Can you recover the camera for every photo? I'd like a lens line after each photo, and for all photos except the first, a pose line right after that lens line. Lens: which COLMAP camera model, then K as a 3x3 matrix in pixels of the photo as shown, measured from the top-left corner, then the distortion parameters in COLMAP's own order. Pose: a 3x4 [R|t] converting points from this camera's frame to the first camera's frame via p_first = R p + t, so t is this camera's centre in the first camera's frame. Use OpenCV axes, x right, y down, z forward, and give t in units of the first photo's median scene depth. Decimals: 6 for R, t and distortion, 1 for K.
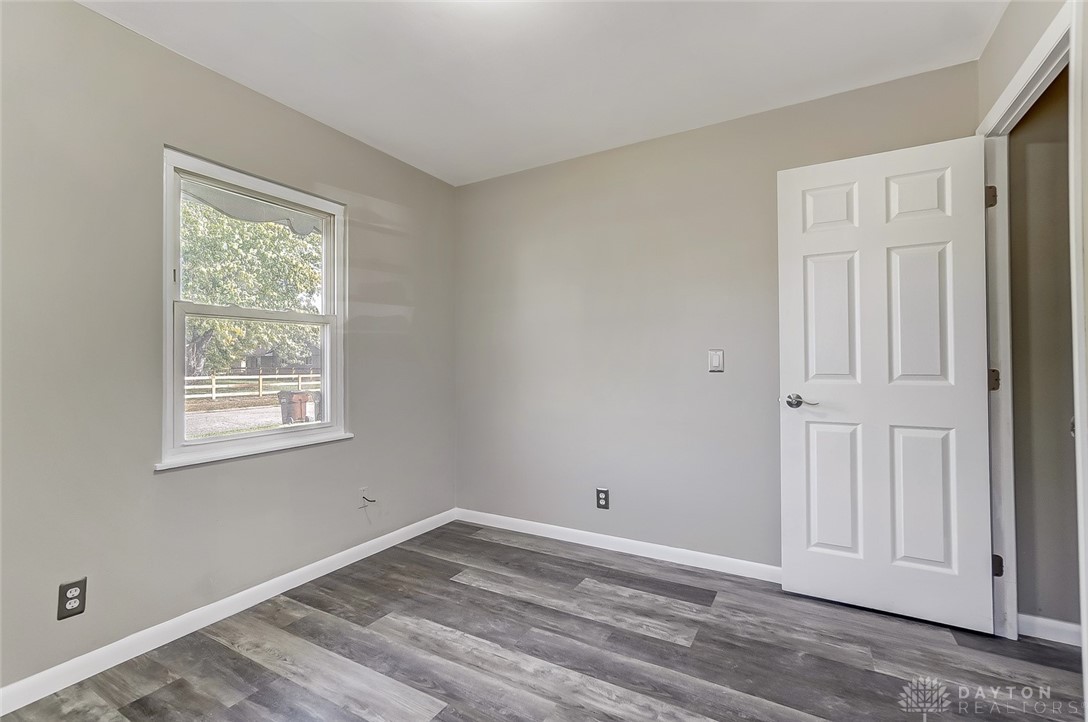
lens RADIAL K [[474.5, 0, 538.2], [0, 474.5, 358.8], [0, 0, 1]] dist [-0.008208, 0.003787]
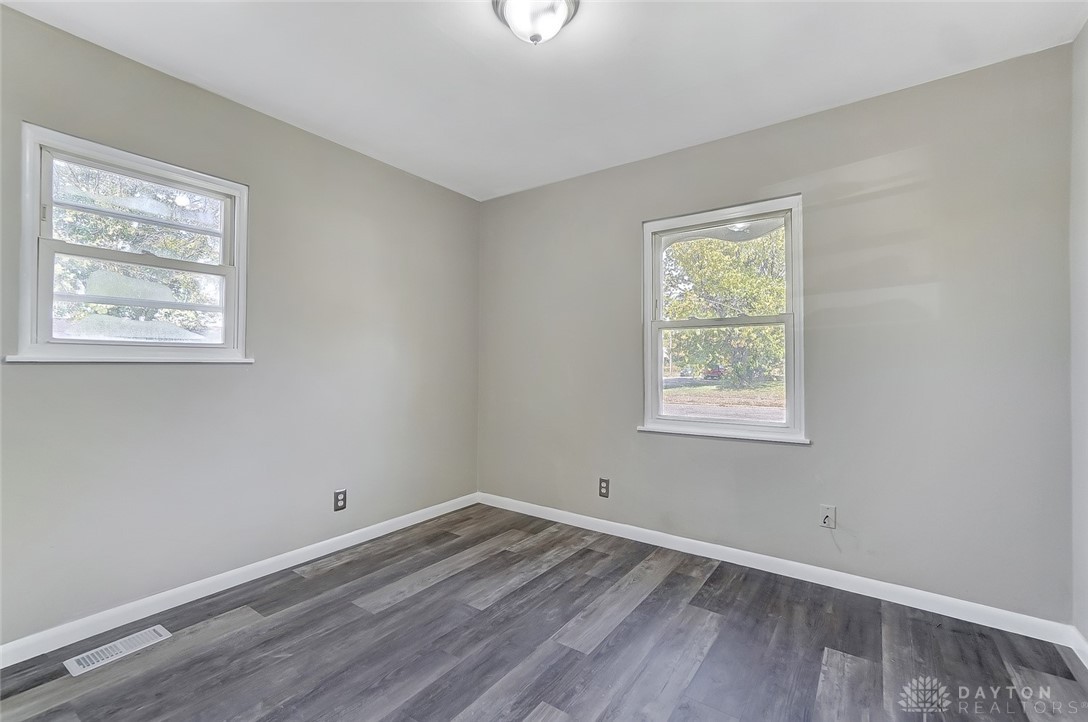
lens RADIAL K [[474.5, 0, 537.9], [0, 474.5, 359.9], [0, 0, 1]] dist [-0.008208, 0.003787]
pose [[-0.092093, -0.001456, -0.995749, 0.696023], [0.007583, 0.999969, -0.002163, 0.001575], [0.995722, -0.007750, -0.092079, 0.698073]]
